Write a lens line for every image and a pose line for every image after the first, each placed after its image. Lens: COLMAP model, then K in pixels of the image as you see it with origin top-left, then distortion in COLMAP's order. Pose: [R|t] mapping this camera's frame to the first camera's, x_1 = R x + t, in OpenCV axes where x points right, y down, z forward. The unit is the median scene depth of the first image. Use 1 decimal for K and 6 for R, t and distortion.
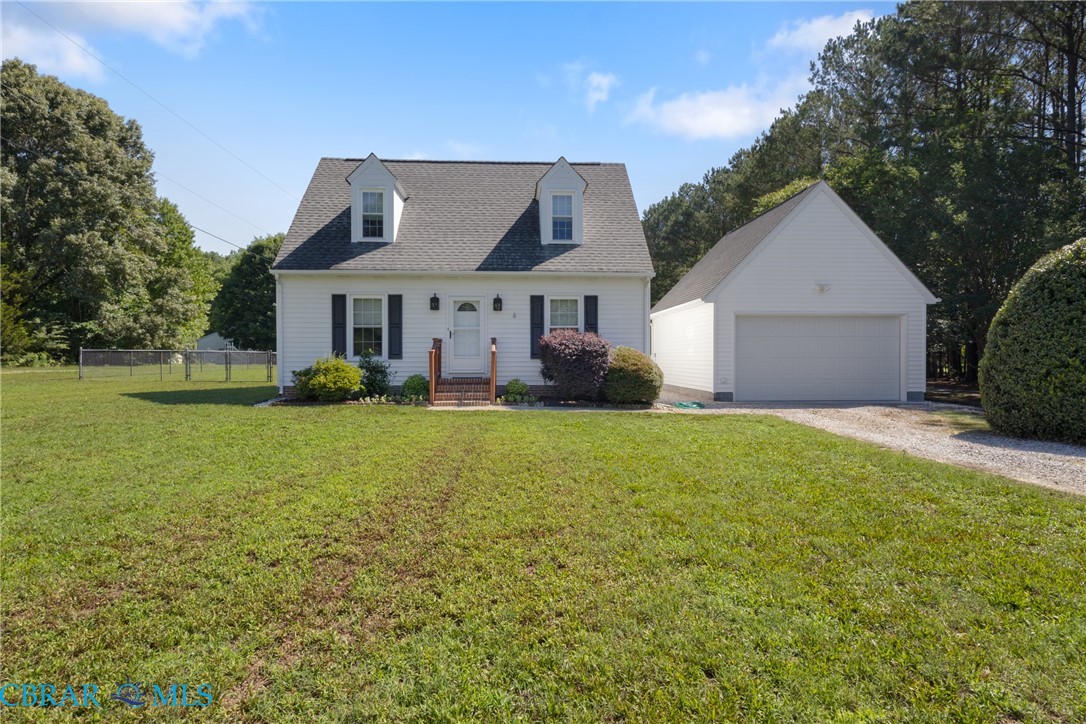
lens RADIAL K [[599.7, 0, 509.5], [0, 599.7, 367.8], [0, 0, 1]] dist [0.023489, -0.002347]
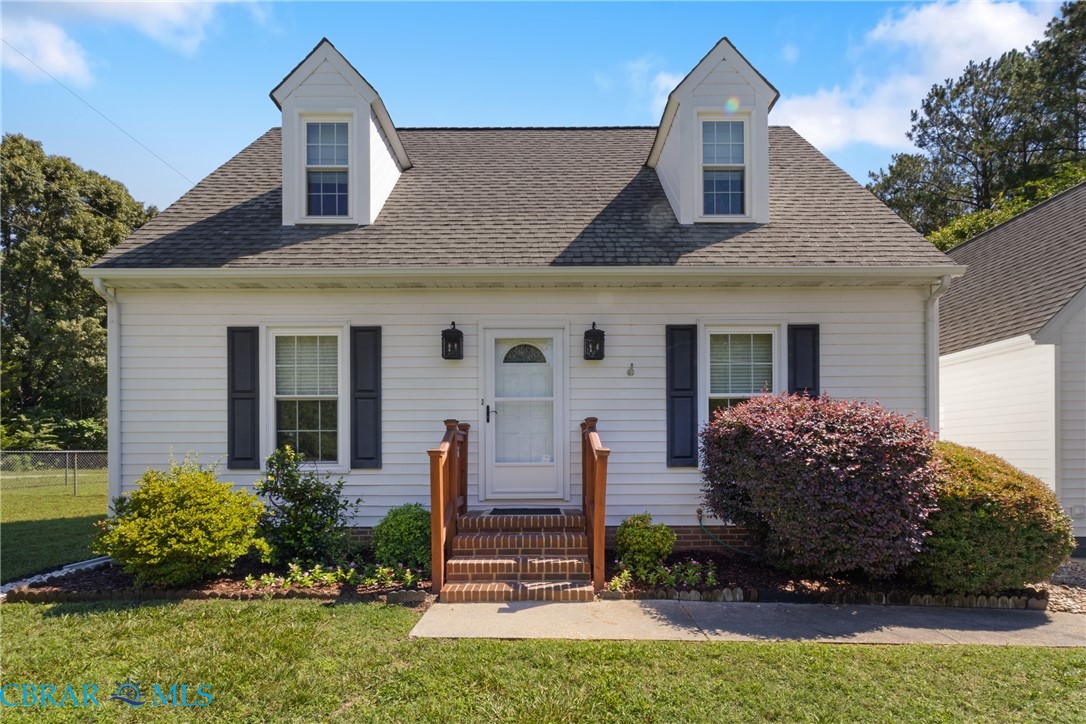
lens RADIAL K [[514.4, 0, 537.5], [0, 514.4, 459.6], [0, 0, 1]] dist [0.005011, 0.001229]
pose [[0.999925, -0.003518, -0.011709, -0.054443], [0.003398, 0.999942, -0.010230, -0.016185], [0.011745, 0.010190, 0.999879, 0.588459]]
